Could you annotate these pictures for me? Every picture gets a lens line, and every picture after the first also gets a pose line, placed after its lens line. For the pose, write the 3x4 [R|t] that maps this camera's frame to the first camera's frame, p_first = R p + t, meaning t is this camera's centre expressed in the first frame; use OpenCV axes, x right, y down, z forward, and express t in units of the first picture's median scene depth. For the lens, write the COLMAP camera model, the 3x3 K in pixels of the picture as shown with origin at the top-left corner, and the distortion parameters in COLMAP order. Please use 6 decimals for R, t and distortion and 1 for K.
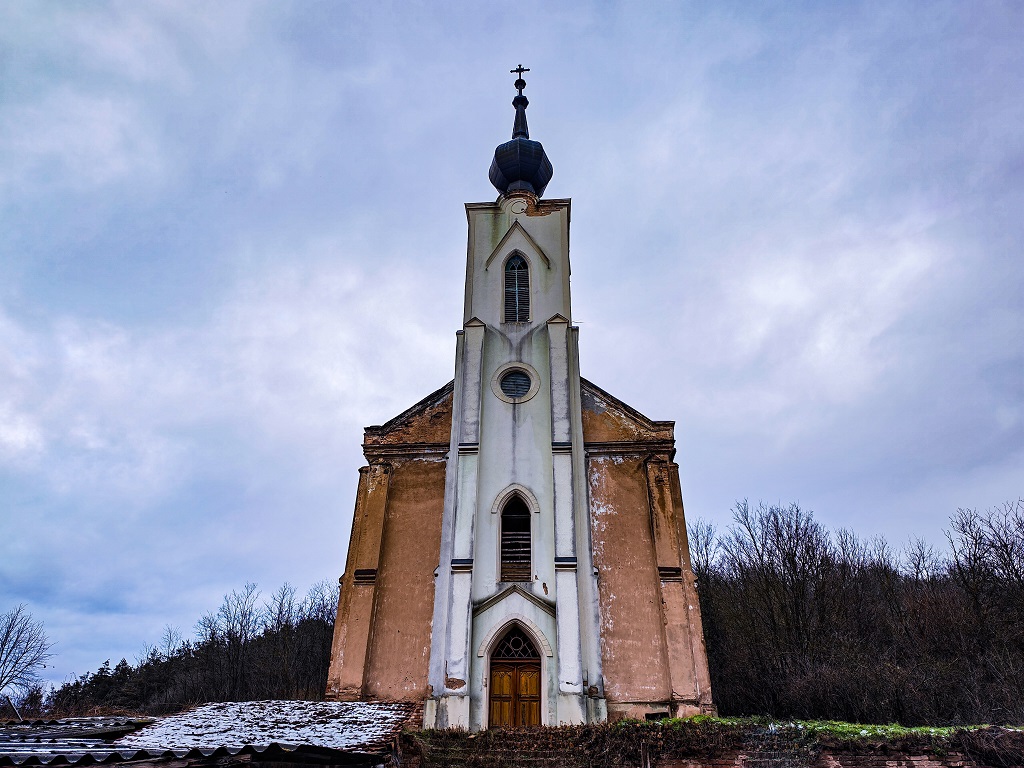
lens RADIAL K [[708.9, 0, 517.6], [0, 708.9, 386.8], [0, 0, 1]] dist [-0.003540, -0.000602]
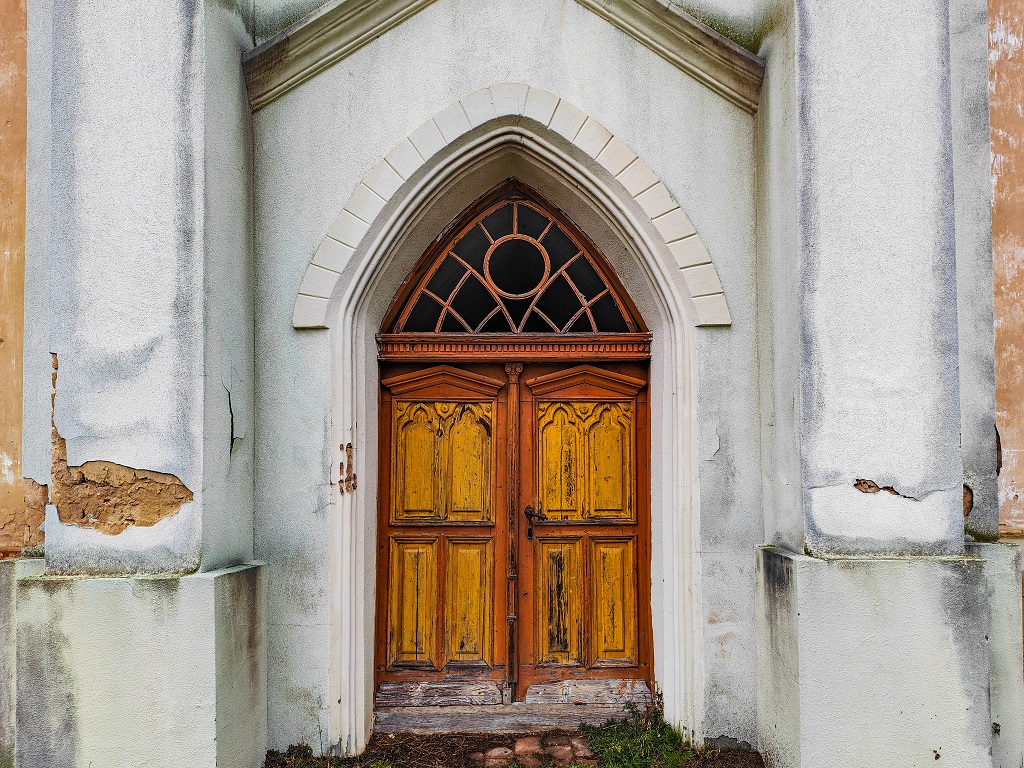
lens RADIAL K [[708.9, 0, 517.6], [0, 708.9, 386.8], [0, 0, 1]] dist [-0.003540, -0.000602]
pose [[0.999423, -0.009518, 0.032603, -0.007457], [-0.004768, 0.911105, 0.412146, 0.288451], [-0.033627, -0.412063, 0.910534, 0.747769]]
